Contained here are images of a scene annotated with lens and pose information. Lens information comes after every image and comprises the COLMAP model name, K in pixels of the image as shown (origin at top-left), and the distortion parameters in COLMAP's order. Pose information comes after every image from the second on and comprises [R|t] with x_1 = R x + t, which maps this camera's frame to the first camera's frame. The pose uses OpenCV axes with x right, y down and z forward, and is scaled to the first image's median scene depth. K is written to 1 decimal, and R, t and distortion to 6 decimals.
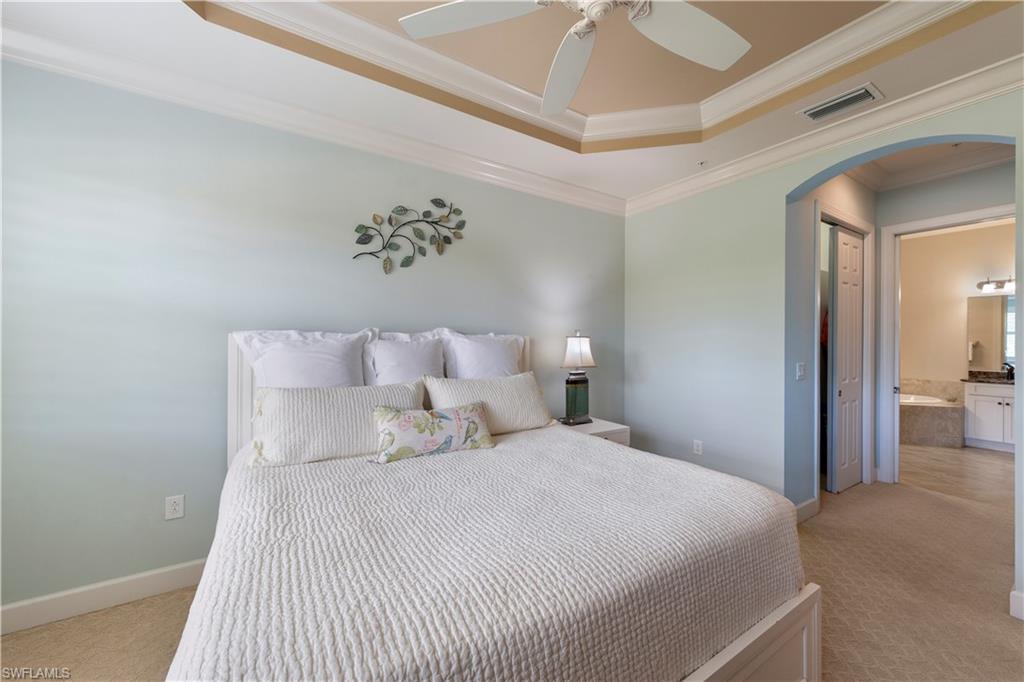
lens RADIAL K [[398.3, 0, 514.0], [0, 398.3, 341.4], [0, 0, 1]] dist [0.000403, -0.000342]
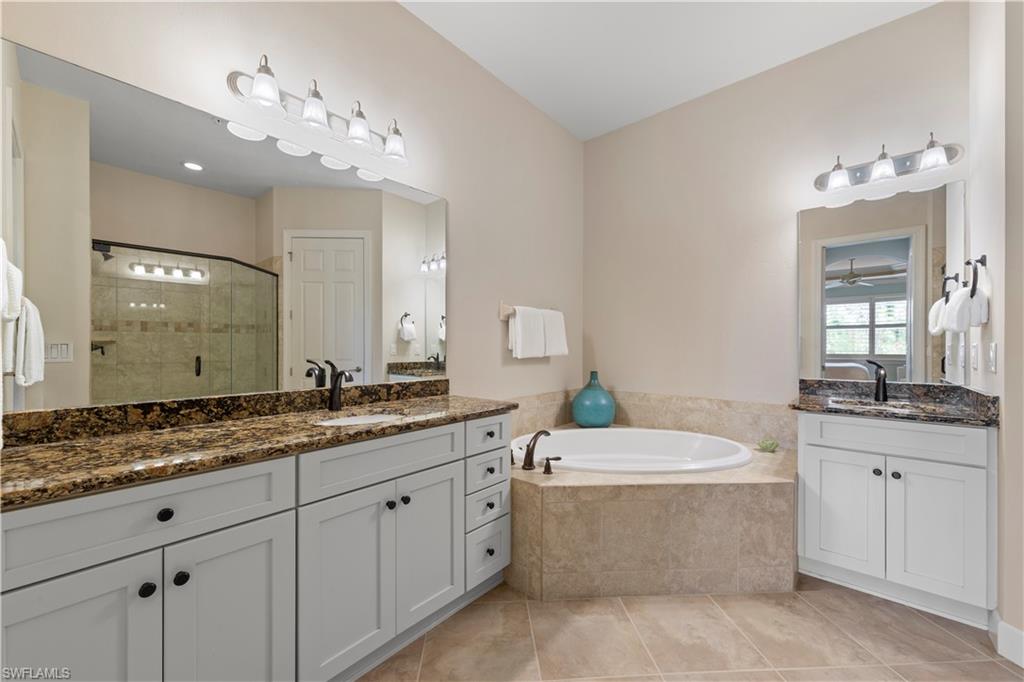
lens RADIAL K [[398.3, 0, 510.4], [0, 398.3, 343.9], [0, 0, 1]] dist [0.000403, -0.000342]
pose [[0.961645, -0.004217, 0.274264, 0.750904], [0.004460, 0.999990, -0.000264, 0.034556], [-0.274261, 0.001477, 0.961654, 0.698951]]
